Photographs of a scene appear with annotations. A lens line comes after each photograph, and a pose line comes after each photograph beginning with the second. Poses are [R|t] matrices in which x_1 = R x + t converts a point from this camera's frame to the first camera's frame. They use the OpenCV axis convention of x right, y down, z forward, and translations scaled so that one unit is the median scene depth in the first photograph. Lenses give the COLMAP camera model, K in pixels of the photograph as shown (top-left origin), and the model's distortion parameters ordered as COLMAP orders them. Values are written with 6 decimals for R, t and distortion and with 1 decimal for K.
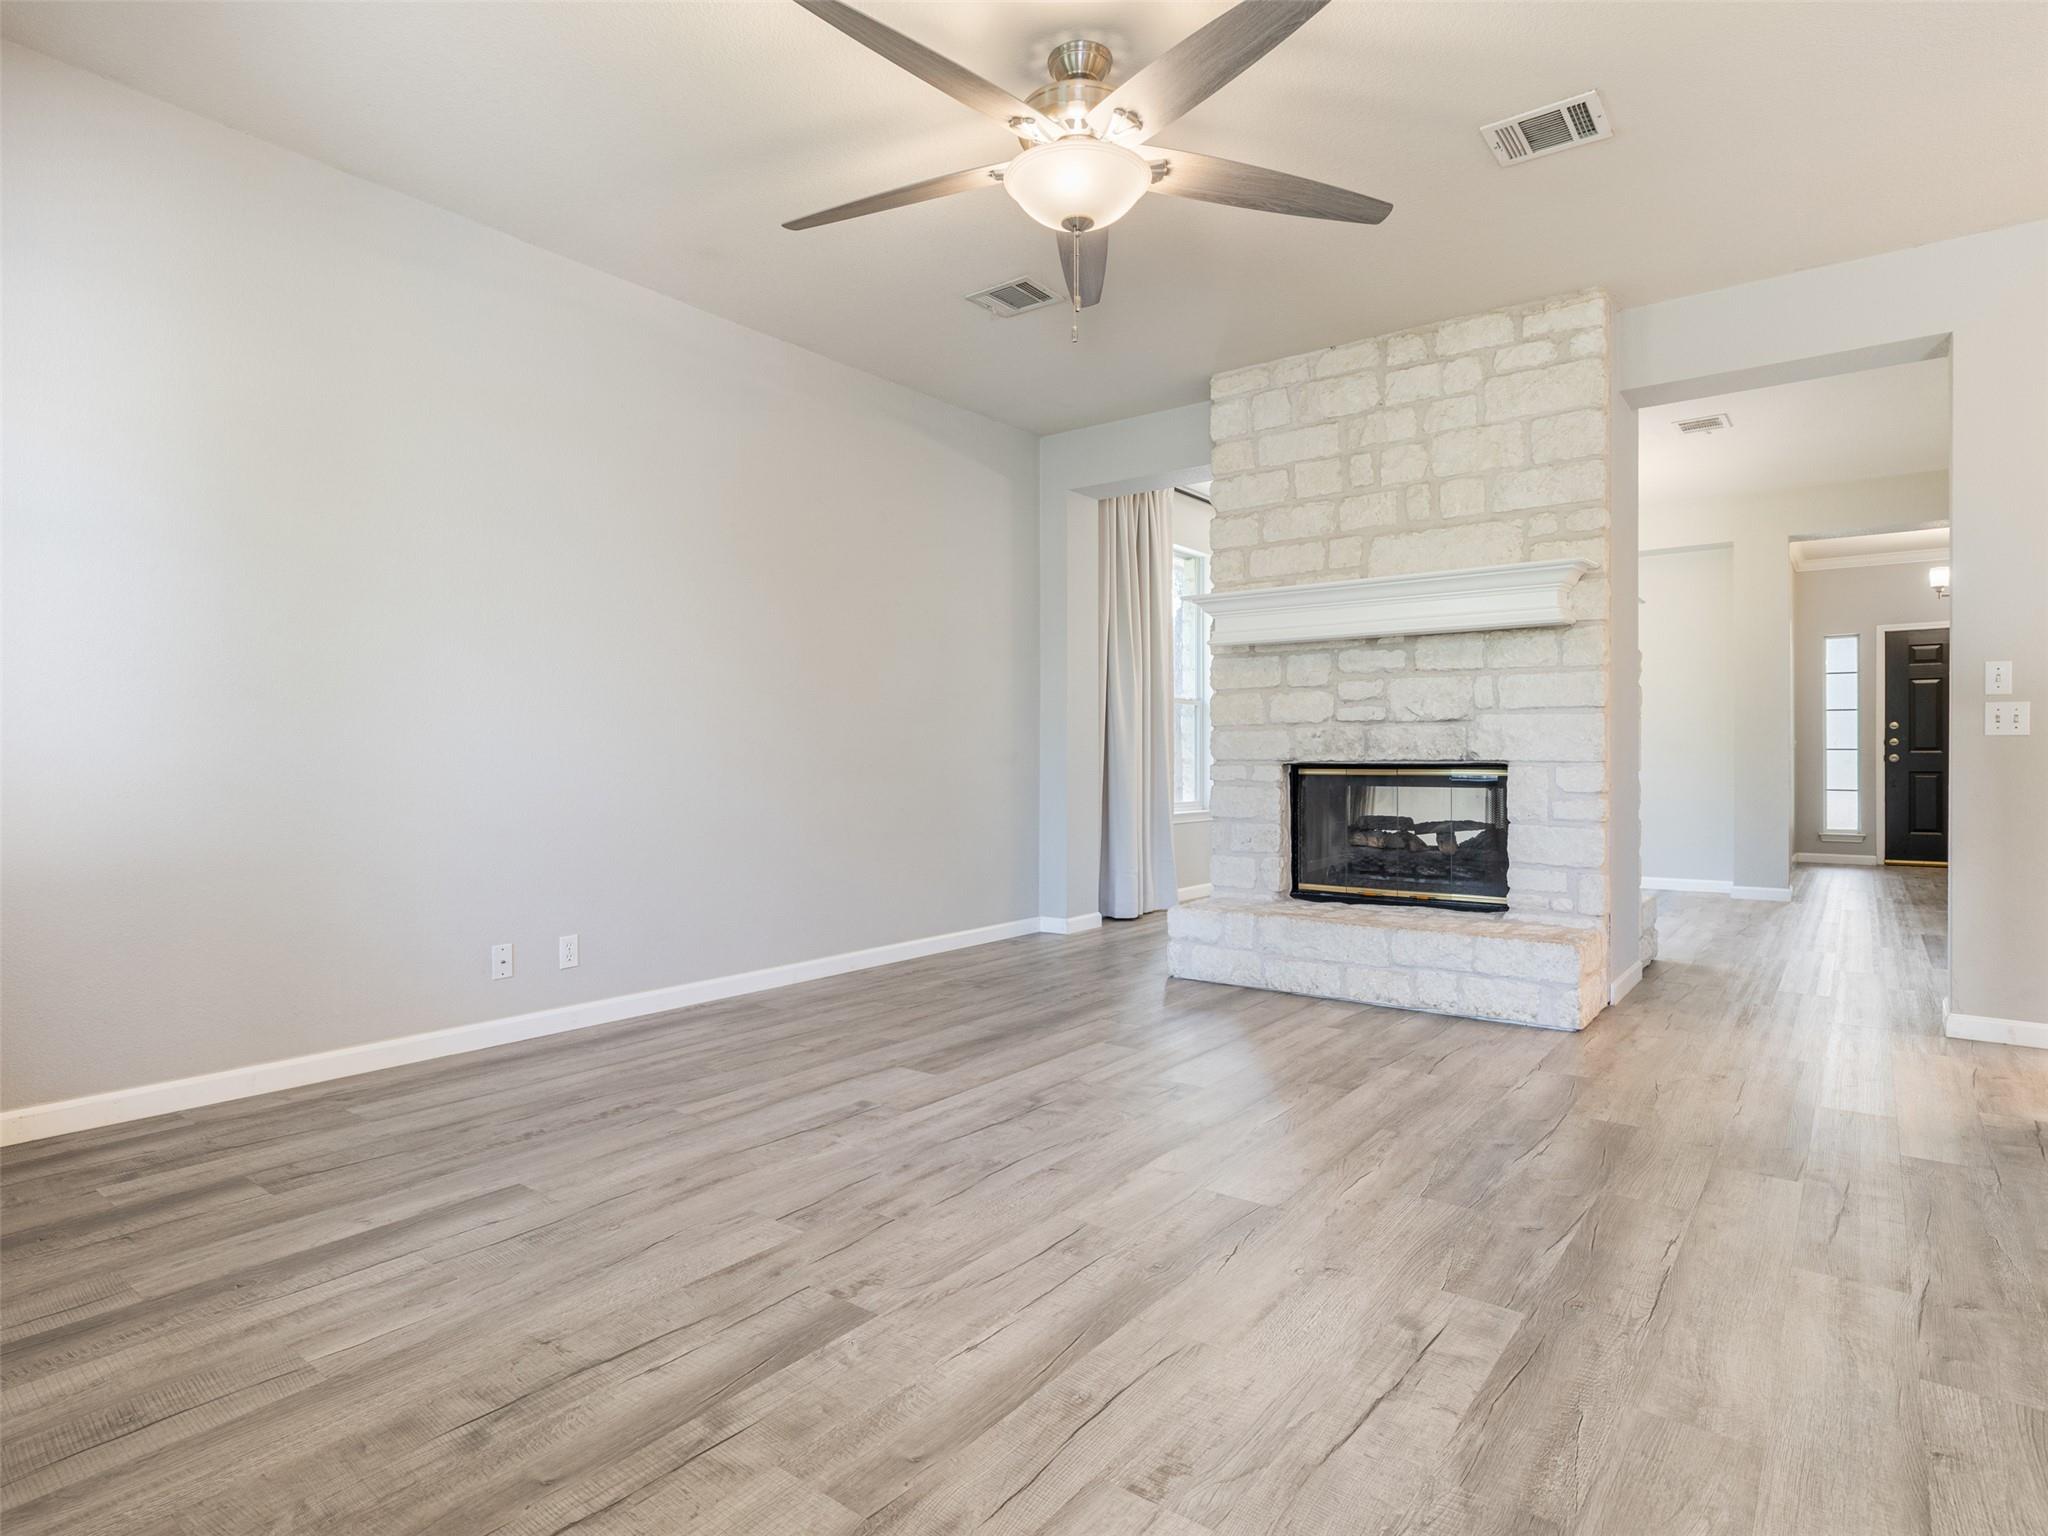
lens RADIAL K [[1104.1, 0, 1024.3], [0, 1104.1, 759.5], [0, 0, 1]] dist [-0.004112, 0.000937]
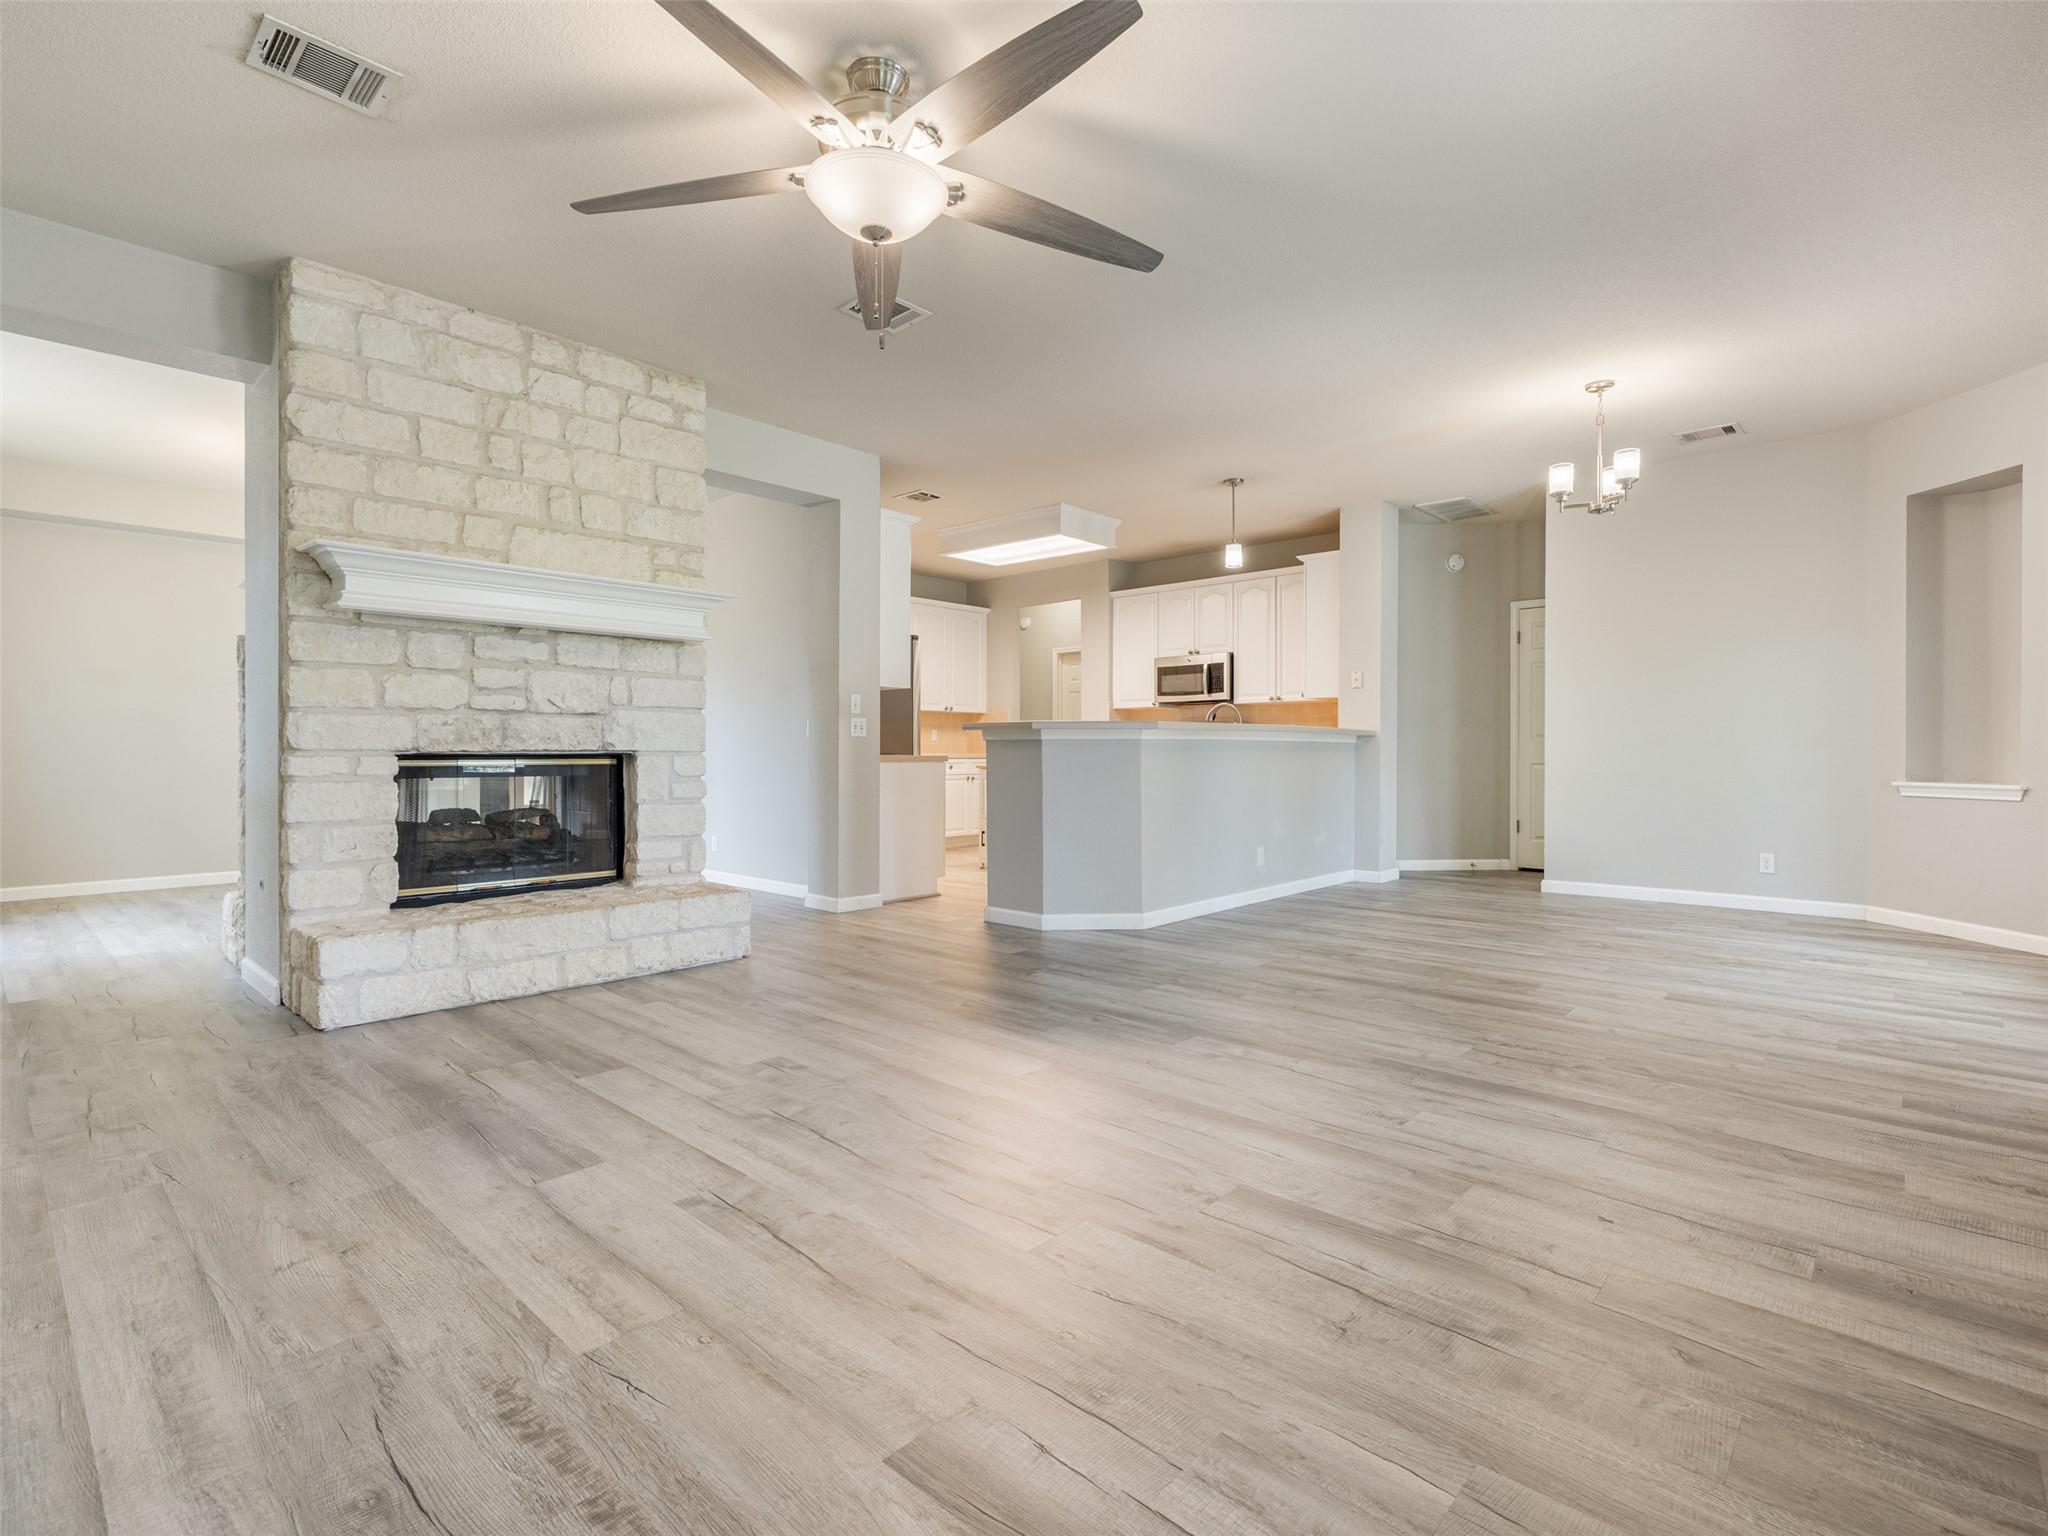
lens RADIAL K [[975.2, 0, 1020.2], [0, 975.2, 762.2], [0, 0, 1]] dist [-0.002230, 0.000190]
pose [[0.092478, -0.010578, 0.995659, -0.592550], [0.000436, 0.999944, 0.010583, 0.002639], [-0.995715, -0.000544, 0.092477, 0.537636]]
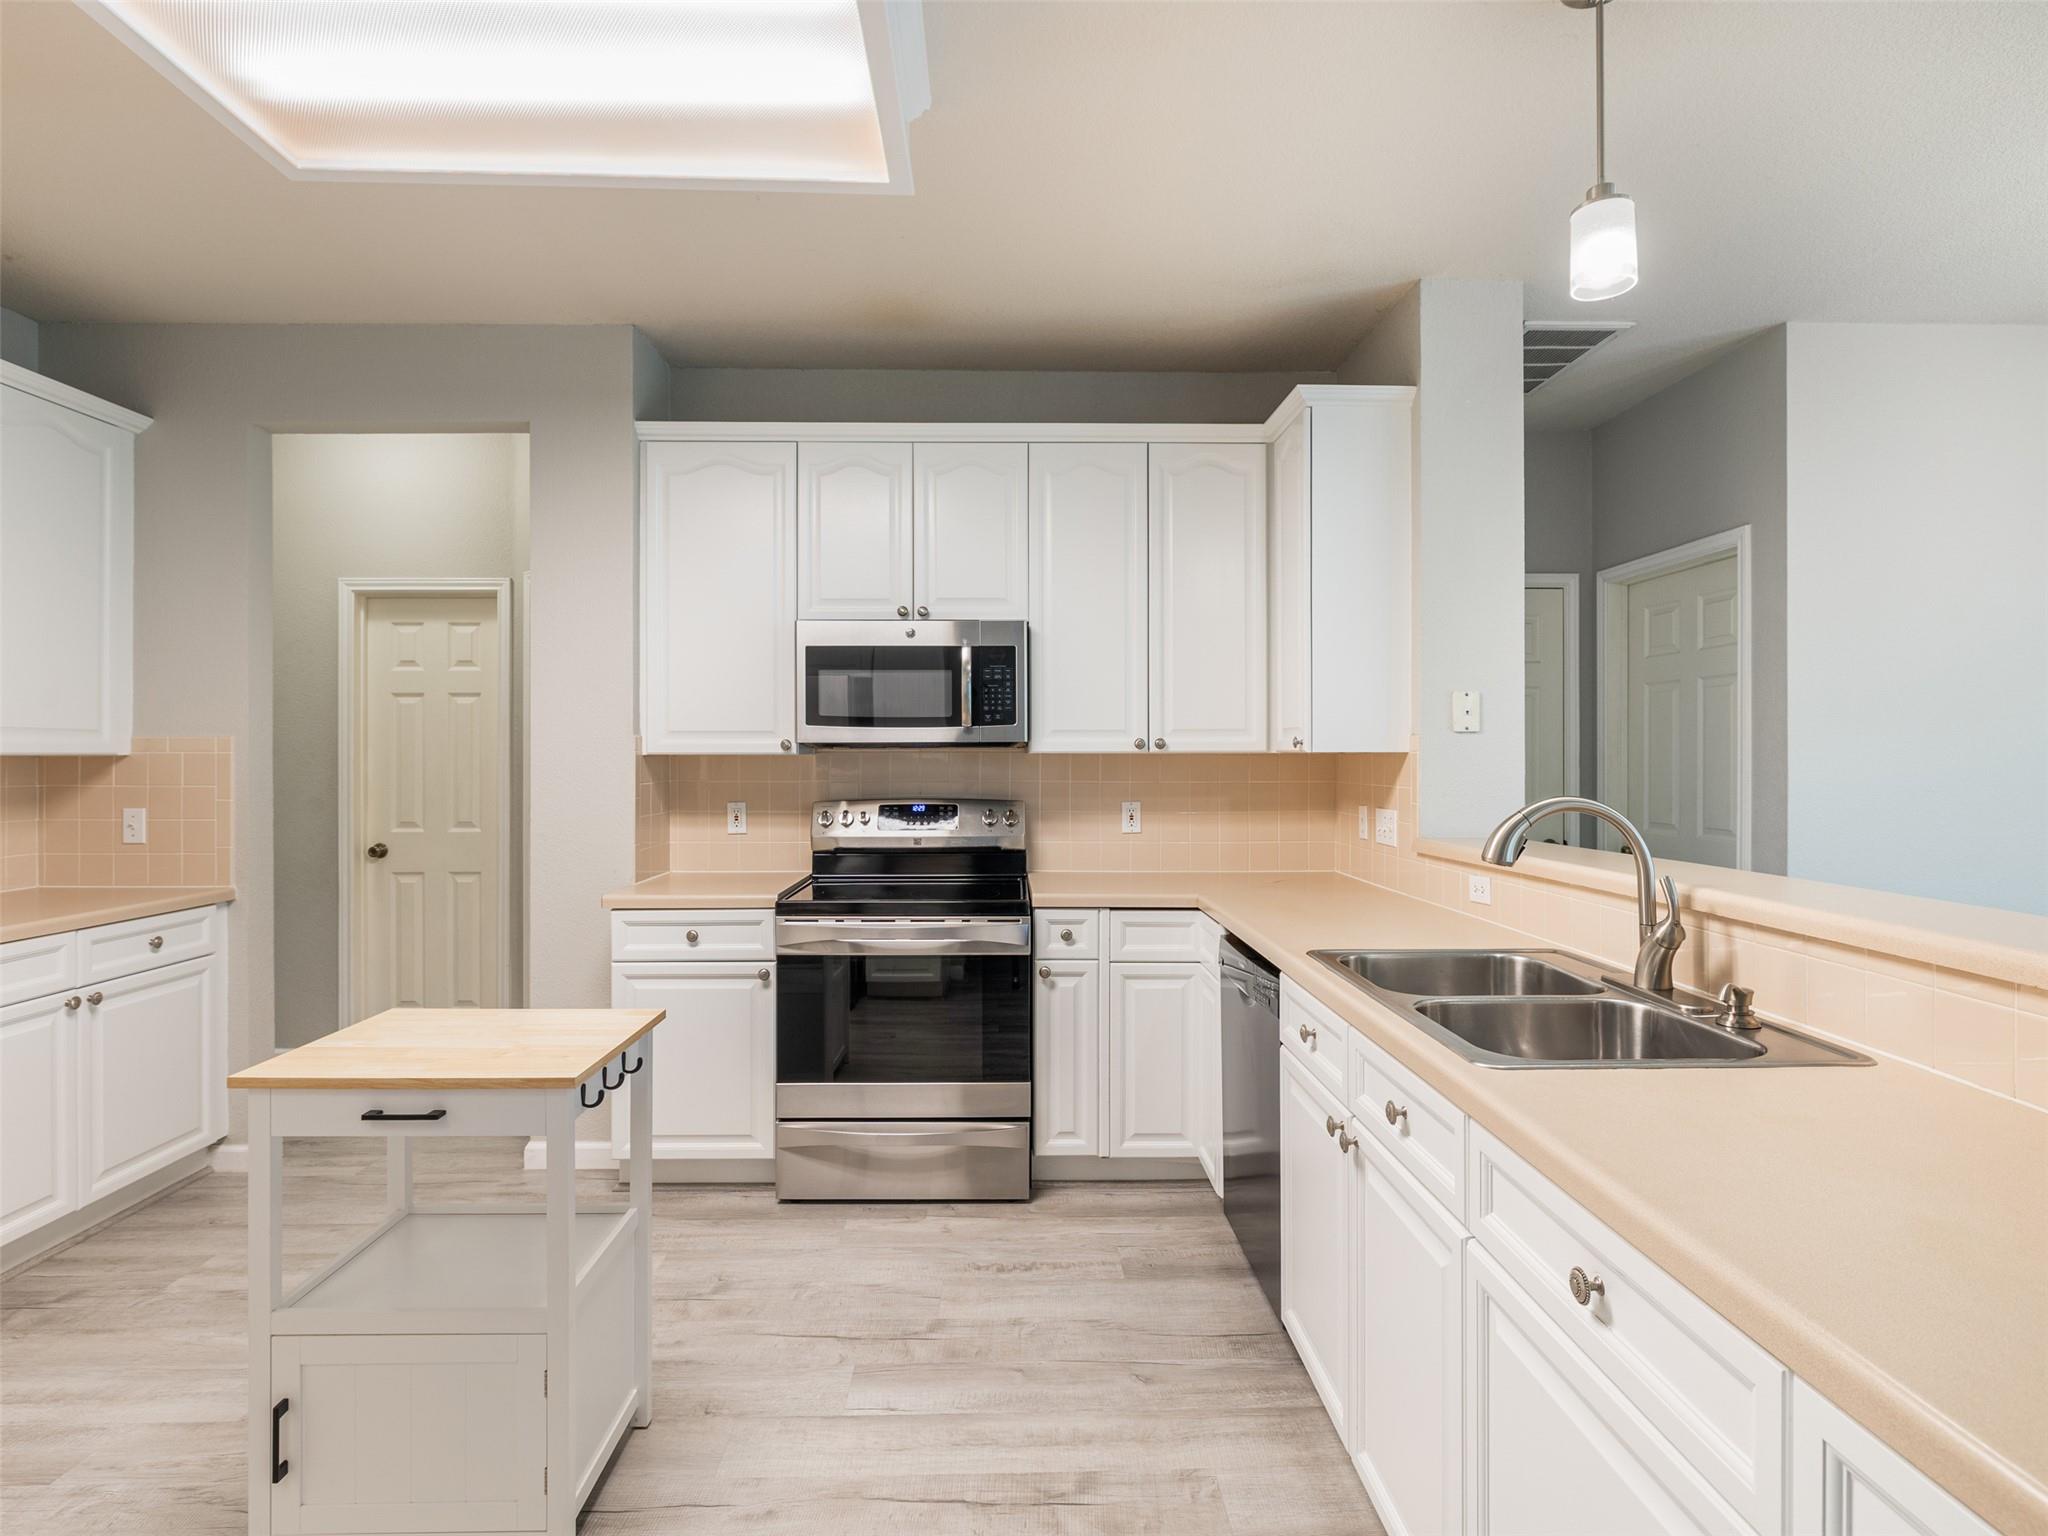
lens RADIAL K [[1038.5, 0, 1019.6], [0, 1038.5, 759.0], [0, 0, 1]] dist [-0.002988, 0.002248]
pose [[-0.621943, 0.000175, 0.783062, 0.814155], [0.001783, 0.999998, 0.001192, -0.093318], [-0.783060, 0.002138, -0.621942, 0.816058]]
